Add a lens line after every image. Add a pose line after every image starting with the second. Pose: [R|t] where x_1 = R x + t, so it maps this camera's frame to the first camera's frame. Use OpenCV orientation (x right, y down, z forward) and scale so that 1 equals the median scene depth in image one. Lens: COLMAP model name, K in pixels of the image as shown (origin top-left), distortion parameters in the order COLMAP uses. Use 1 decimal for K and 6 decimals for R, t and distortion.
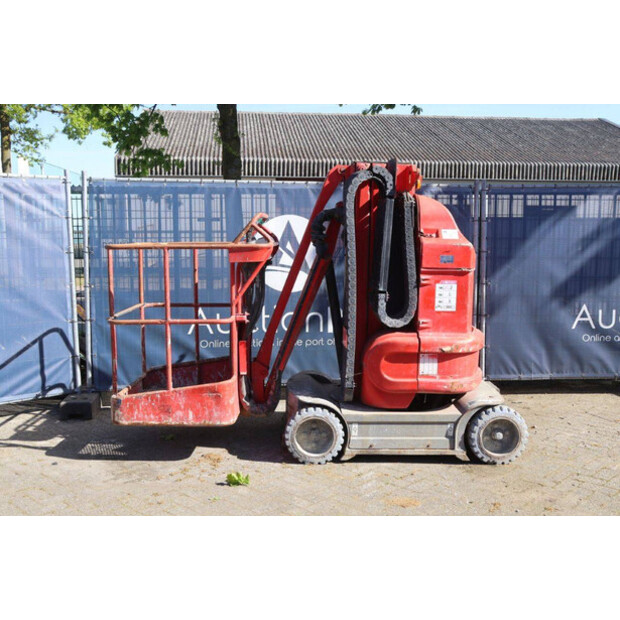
lens RADIAL K [[677.7, 0, 310.0], [0, 677.7, 306.8], [0, 0, 1]] dist [-0.036135, 0.000000]
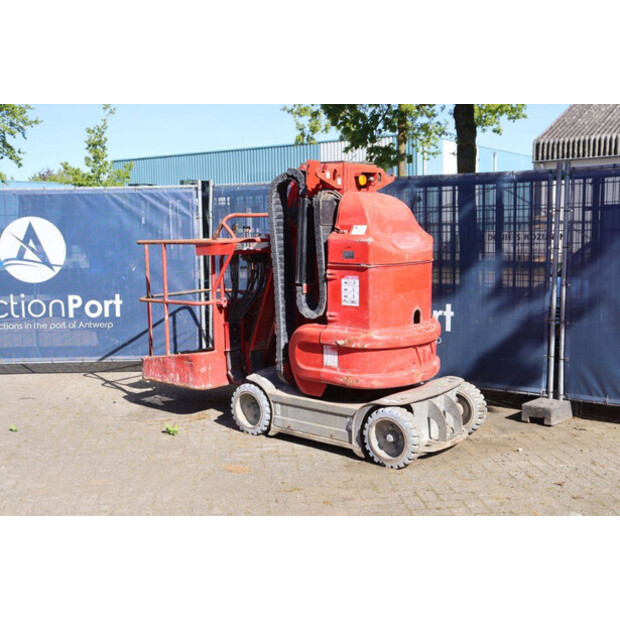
lens RADIAL K [[760.8, 0, 309.5], [0, 760.8, 311.3], [0, 0, 1]] dist [0.021001, 0.000000]
pose [[0.752558, 0.060302, -0.655759, 0.904035], [-0.055857, 0.998055, 0.027676, -0.013820], [0.656153, 0.015801, 0.754463, 0.098402]]
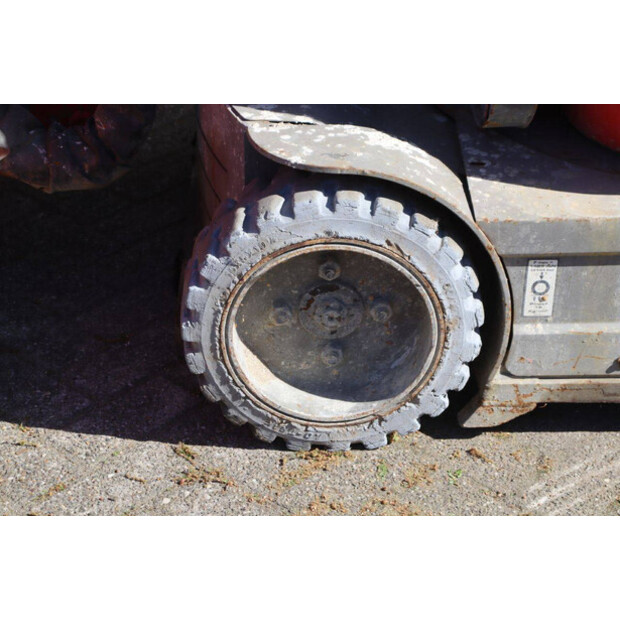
lens RADIAL K [[1457.6, 0, 312.3], [0, 1457.6, 308.2], [0, 0, 1]] dist [0.548280, 0.000000]
pose [[0.999673, -0.010410, -0.023365, 0.010795], [0.019249, 0.907704, 0.419169, 0.007997], [0.016845, -0.419482, 0.907607, 0.612550]]
